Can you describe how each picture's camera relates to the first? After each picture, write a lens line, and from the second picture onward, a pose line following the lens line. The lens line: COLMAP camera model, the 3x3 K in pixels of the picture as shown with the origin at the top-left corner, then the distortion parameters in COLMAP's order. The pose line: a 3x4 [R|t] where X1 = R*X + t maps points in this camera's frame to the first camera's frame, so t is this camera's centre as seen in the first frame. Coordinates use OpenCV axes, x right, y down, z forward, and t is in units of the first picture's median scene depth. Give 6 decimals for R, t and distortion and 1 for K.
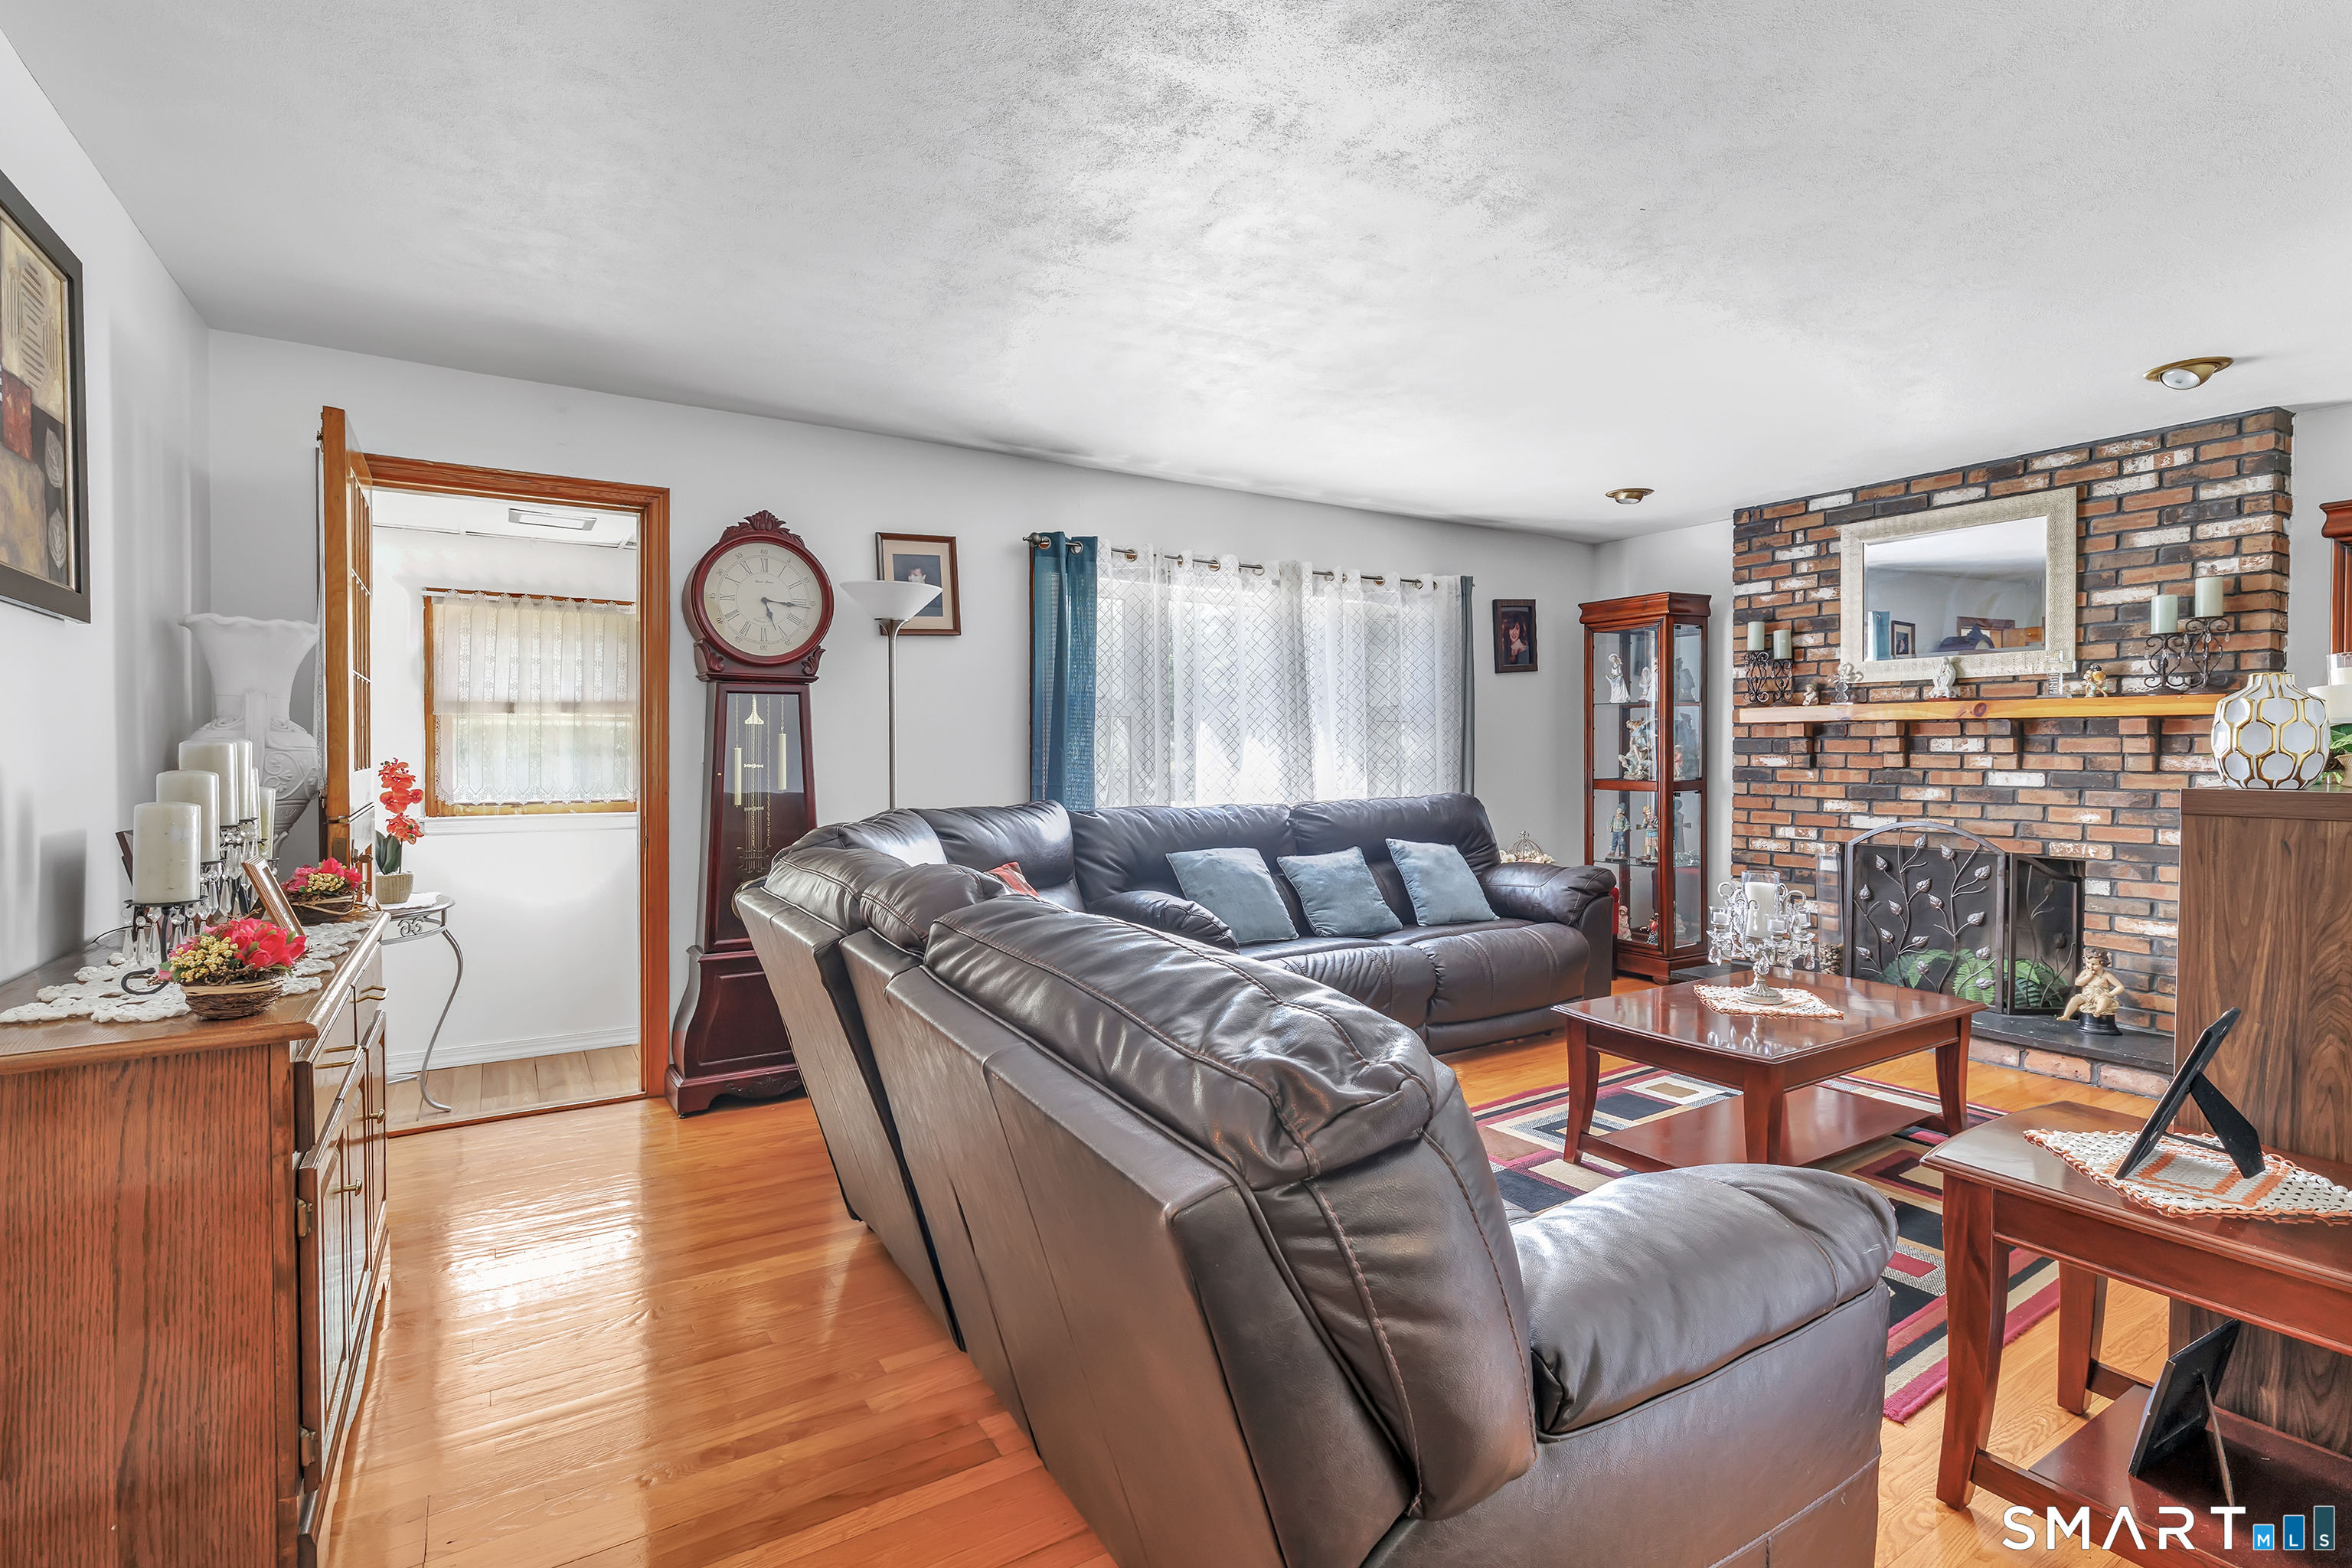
lens RADIAL K [[1041.9, 0, 1127.3], [0, 1041.9, 770.4], [0, 0, 1]] dist [0.001219, 0.000229]
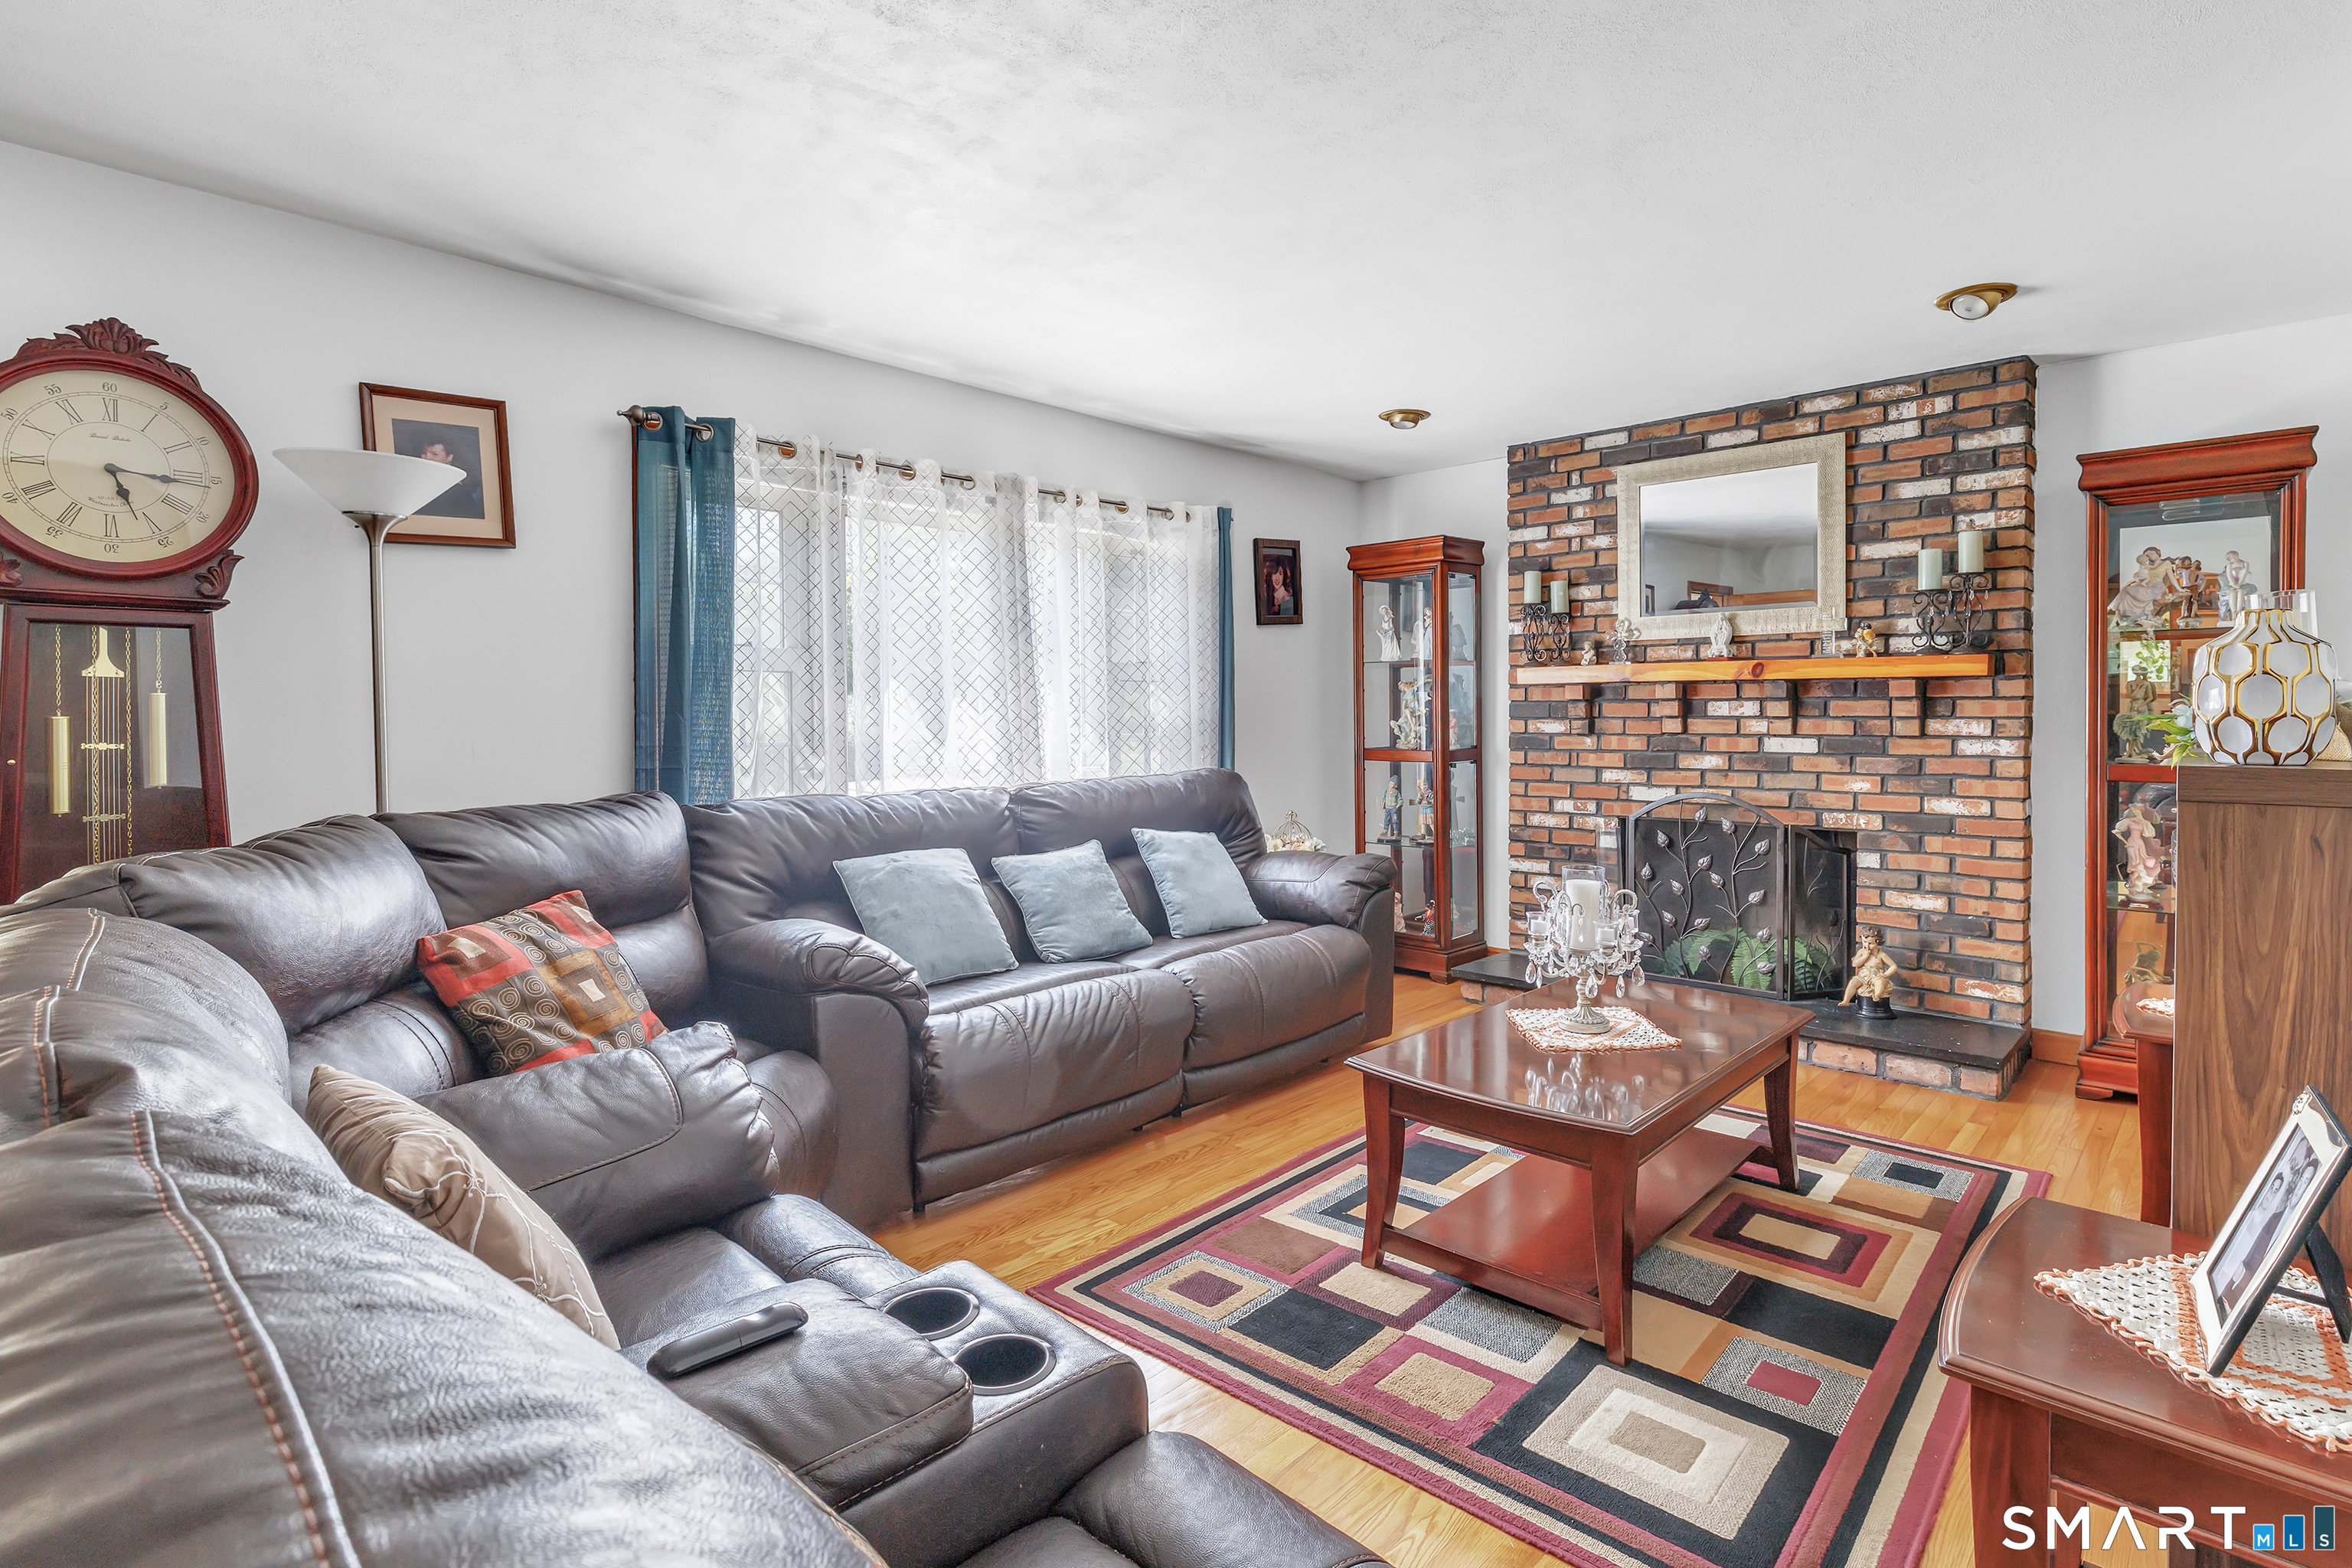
lens RADIAL K [[1096.3, 0, 1177.3], [0, 1096.3, 727.0], [0, 0, 1]] dist [-0.005321, 0.002654]
pose [[0.961605, -0.006250, 0.274365, 0.060723], [0.008949, 0.999923, -0.008588, -0.004398], [-0.274290, 0.010713, 0.961587, 0.214518]]
